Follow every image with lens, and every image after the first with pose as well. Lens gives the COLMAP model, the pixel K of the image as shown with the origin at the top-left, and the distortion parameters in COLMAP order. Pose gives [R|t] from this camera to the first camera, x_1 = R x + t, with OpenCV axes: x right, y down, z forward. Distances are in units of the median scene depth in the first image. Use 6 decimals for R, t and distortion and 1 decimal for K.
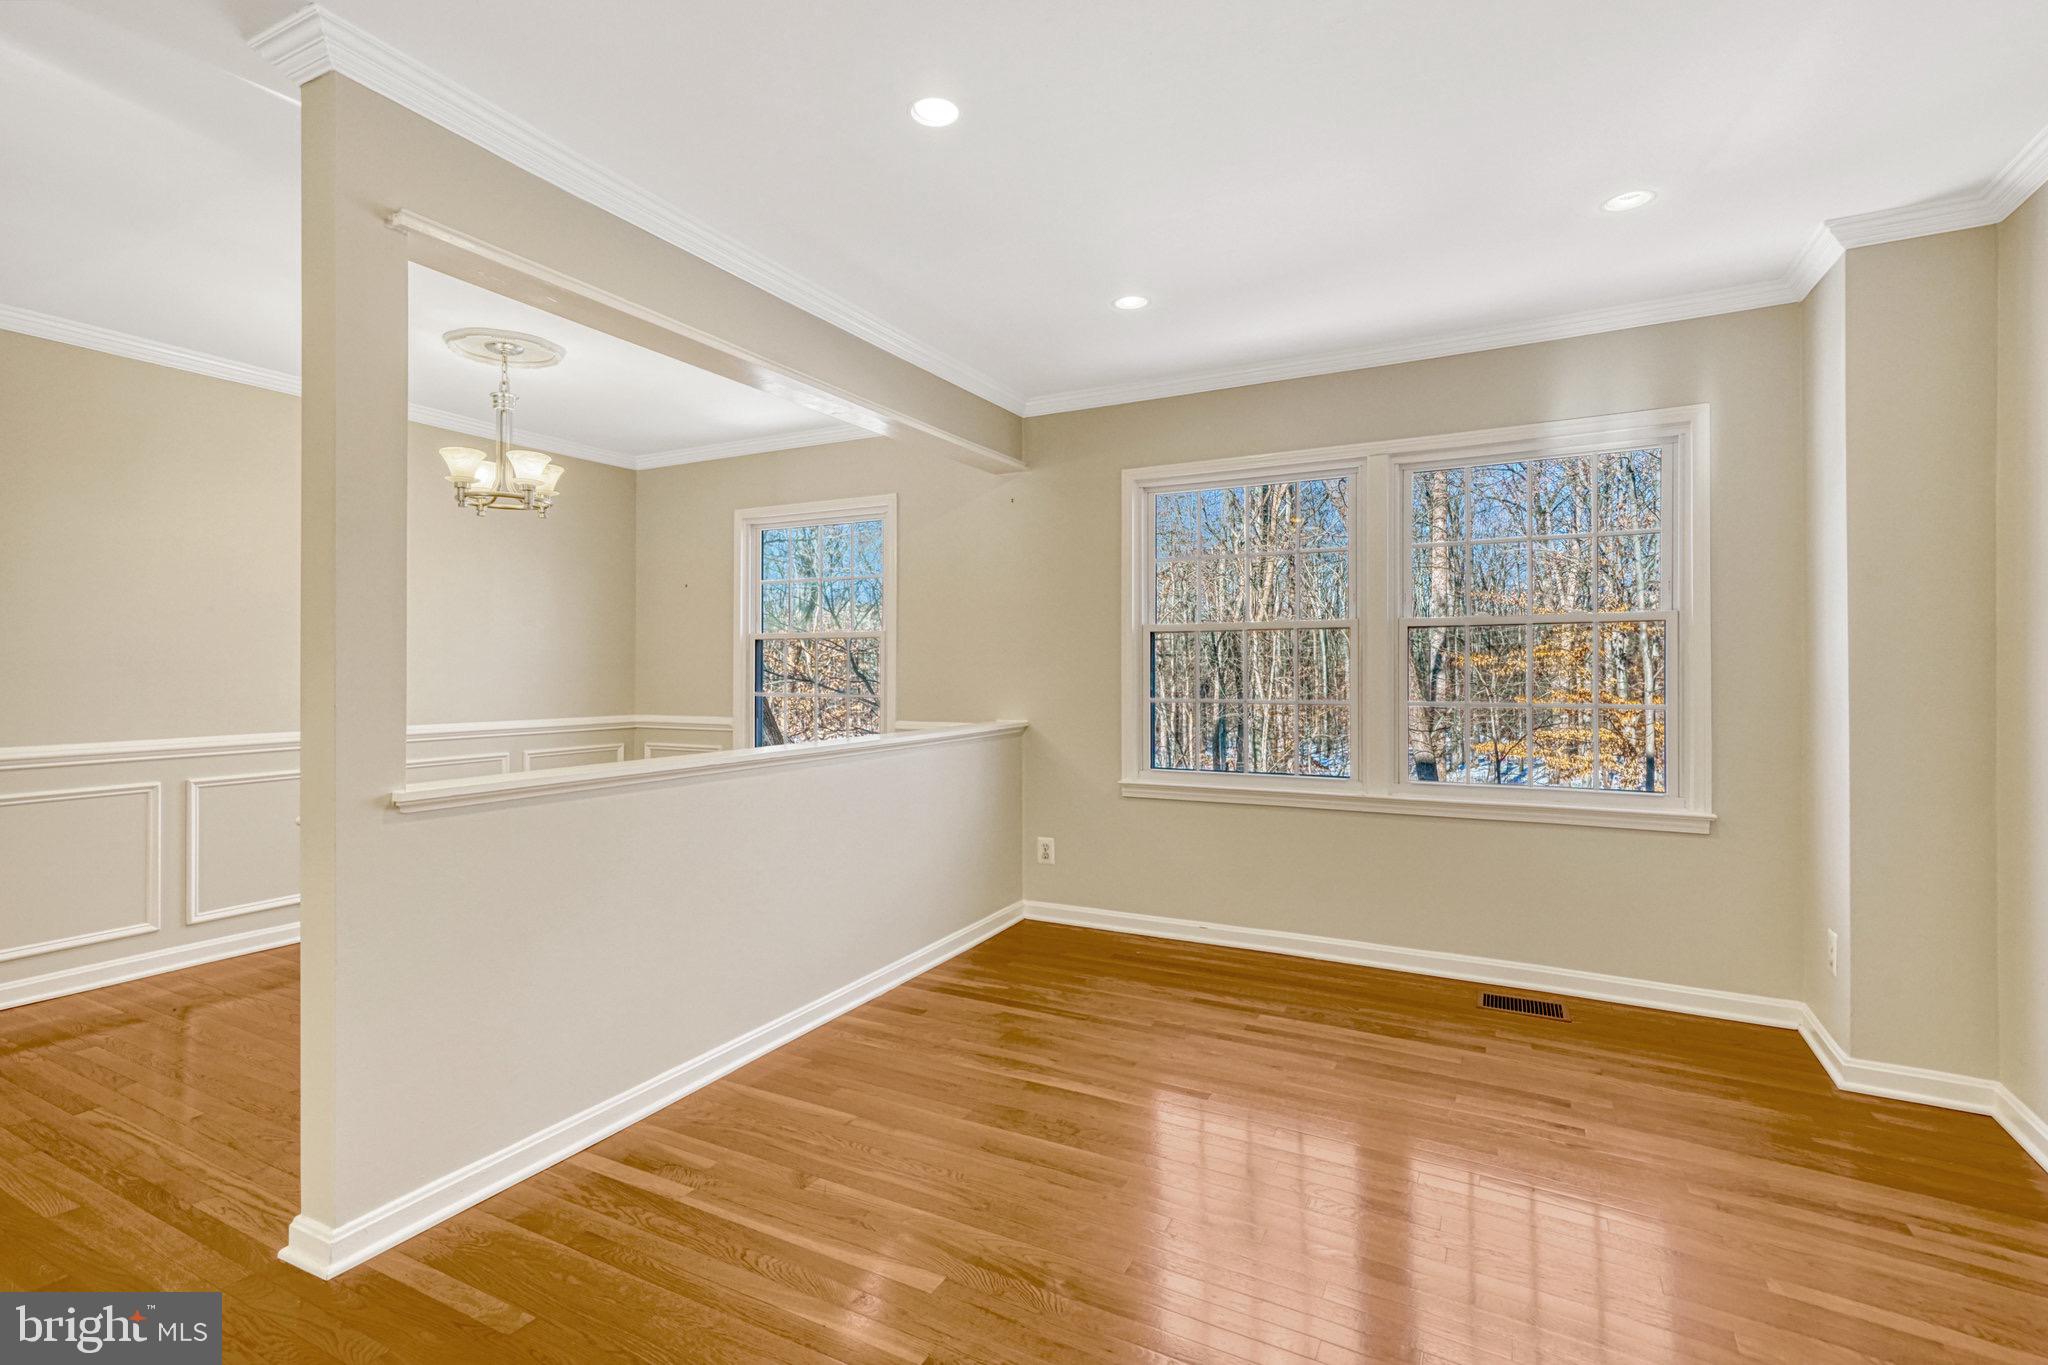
lens RADIAL K [[956.8, 0, 1010.4], [0, 956.8, 666.2], [0, 0, 1]] dist [0.004007, 0.001011]
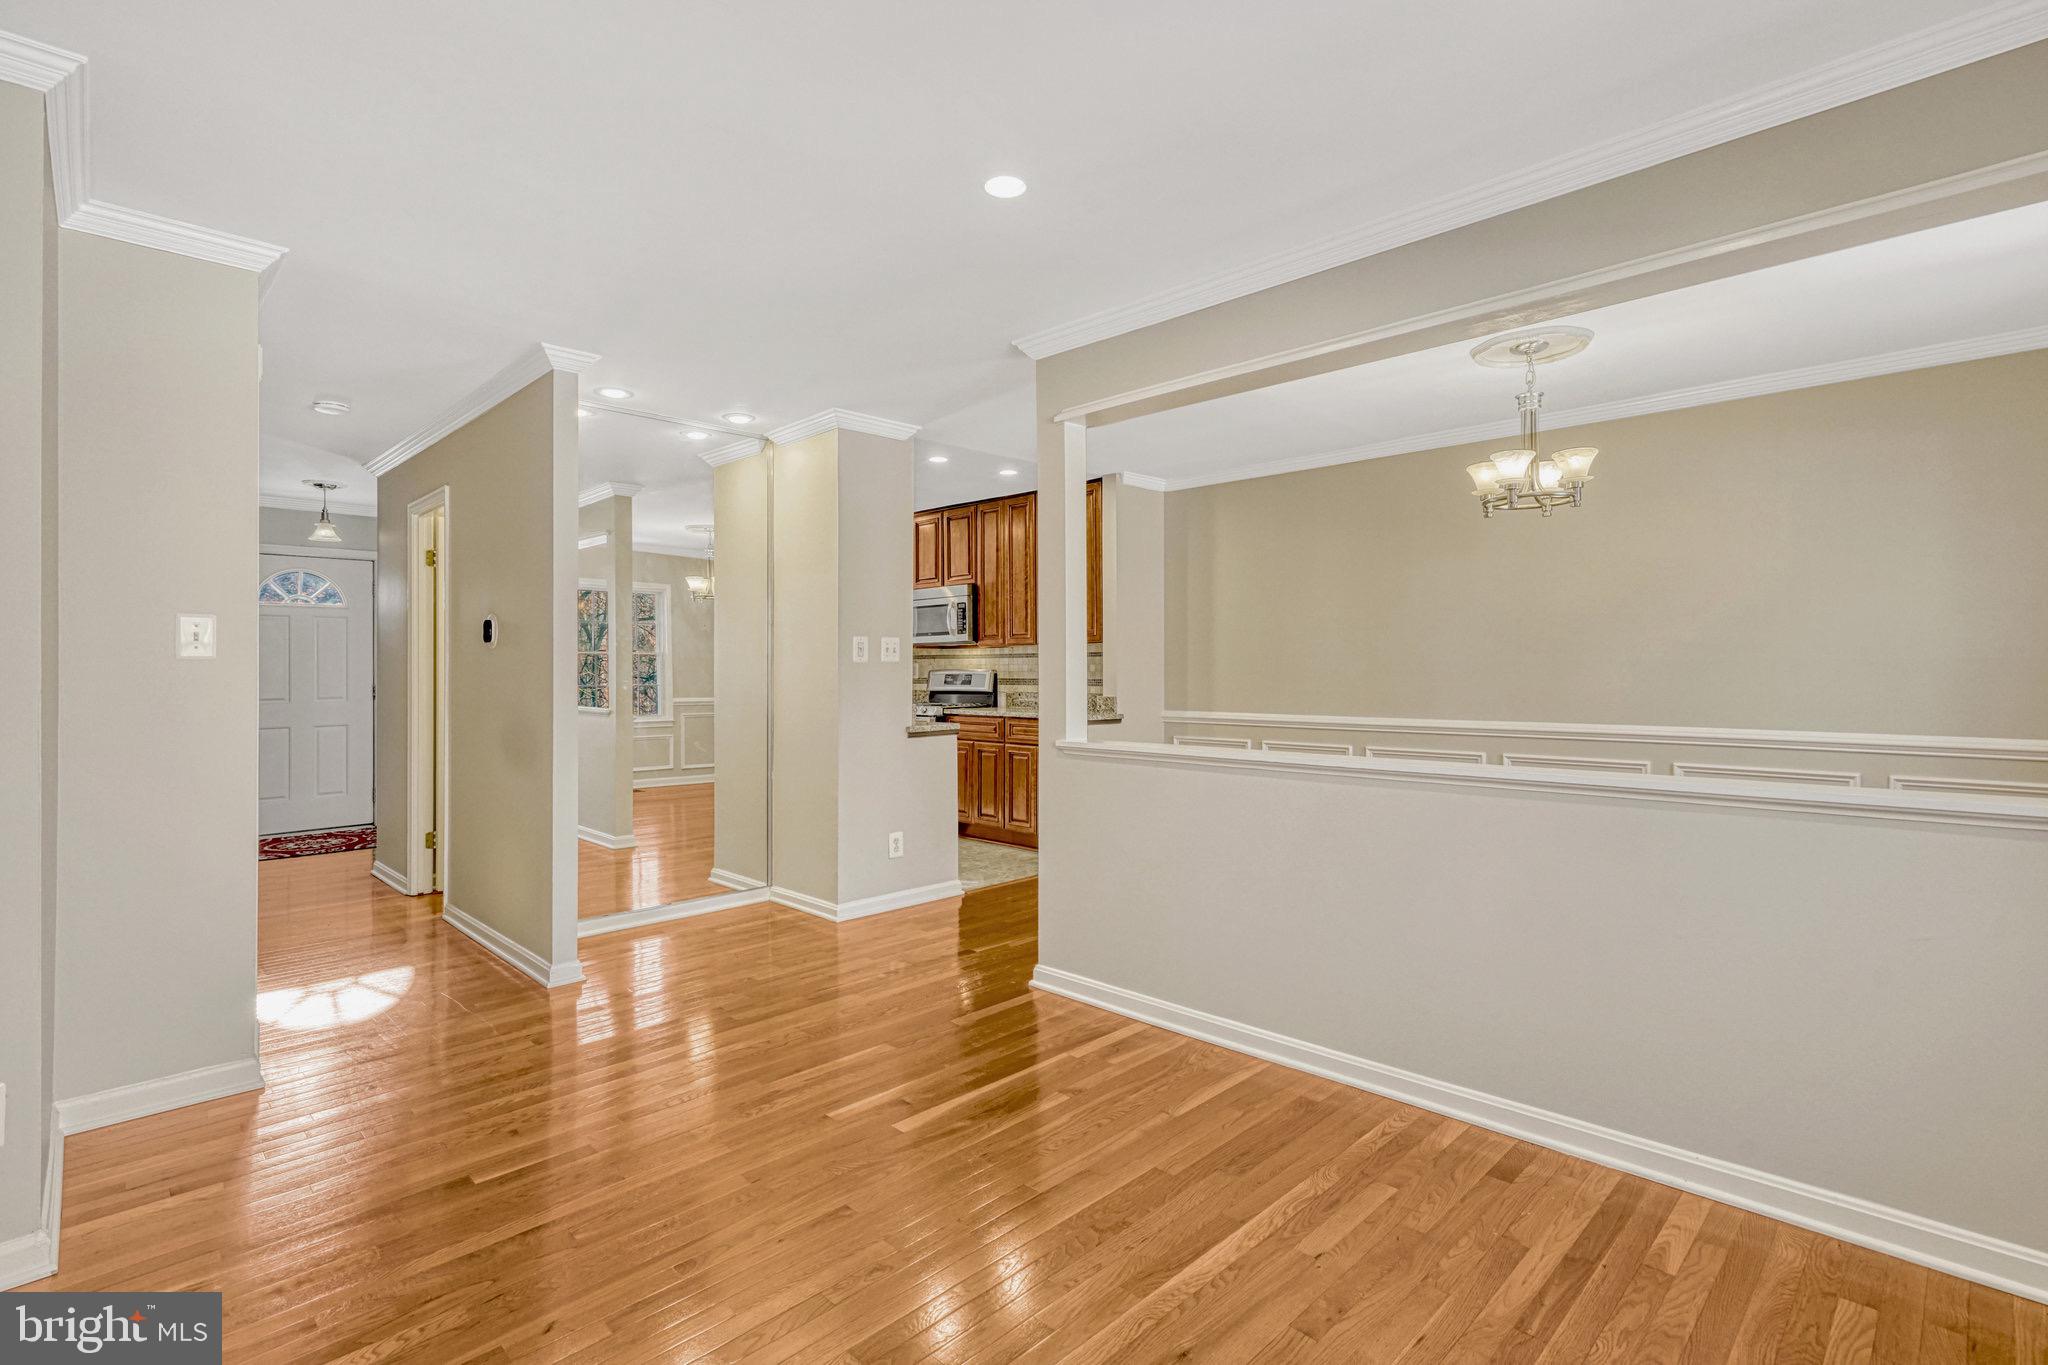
lens RADIAL K [[956.8, 0, 1015.8], [0, 956.8, 682.2], [0, 0, 1]] dist [0.004007, 0.001011]
pose [[-0.285365, 0.017608, -0.958257, 0.786465], [0.008101, 0.999840, 0.015960, -0.004316], [0.958385, -0.003208, -0.285462, 1.048539]]
